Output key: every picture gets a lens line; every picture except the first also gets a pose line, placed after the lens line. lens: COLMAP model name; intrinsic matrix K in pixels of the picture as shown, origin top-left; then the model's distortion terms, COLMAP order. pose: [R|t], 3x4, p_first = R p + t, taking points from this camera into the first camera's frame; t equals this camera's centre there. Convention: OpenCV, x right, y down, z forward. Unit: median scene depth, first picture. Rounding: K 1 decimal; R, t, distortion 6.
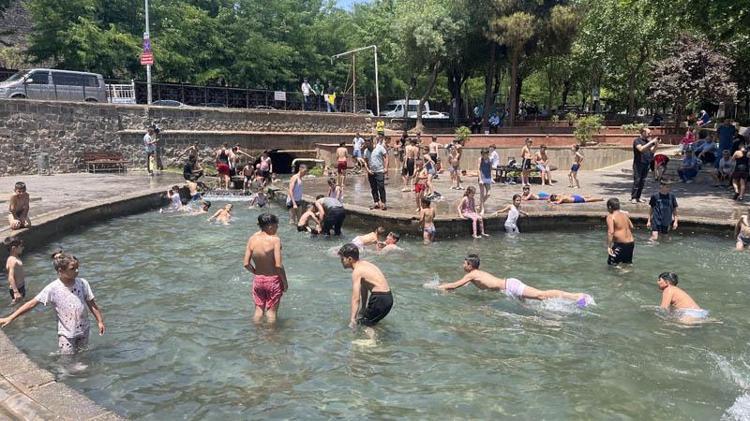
lens RADIAL K [[562.8, 0, 367.4], [0, 562.8, 205.8], [0, 0, 1]] dist [0.043499, -0.034135]
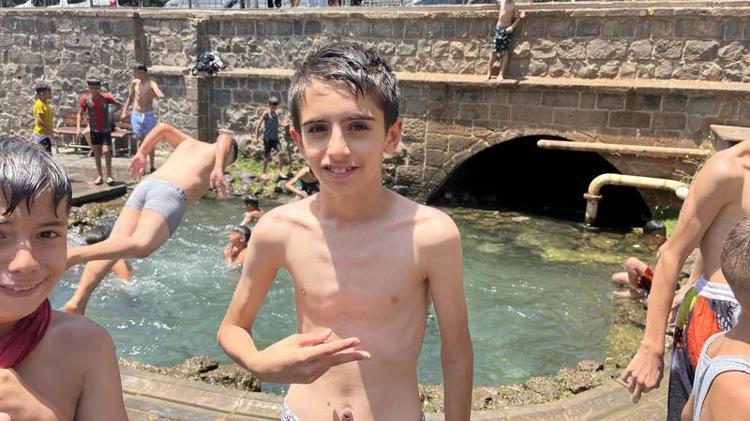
lens RADIAL K [[562.8, 0, 371.5], [0, 562.8, 207.4], [0, 0, 1]] dist [0.043499, -0.034135]
pose [[0.470605, 0.209557, -0.857098, 0.073633], [-0.133029, 0.977135, 0.165864, -0.114216], [0.872258, 0.035962, 0.487722, 0.875574]]
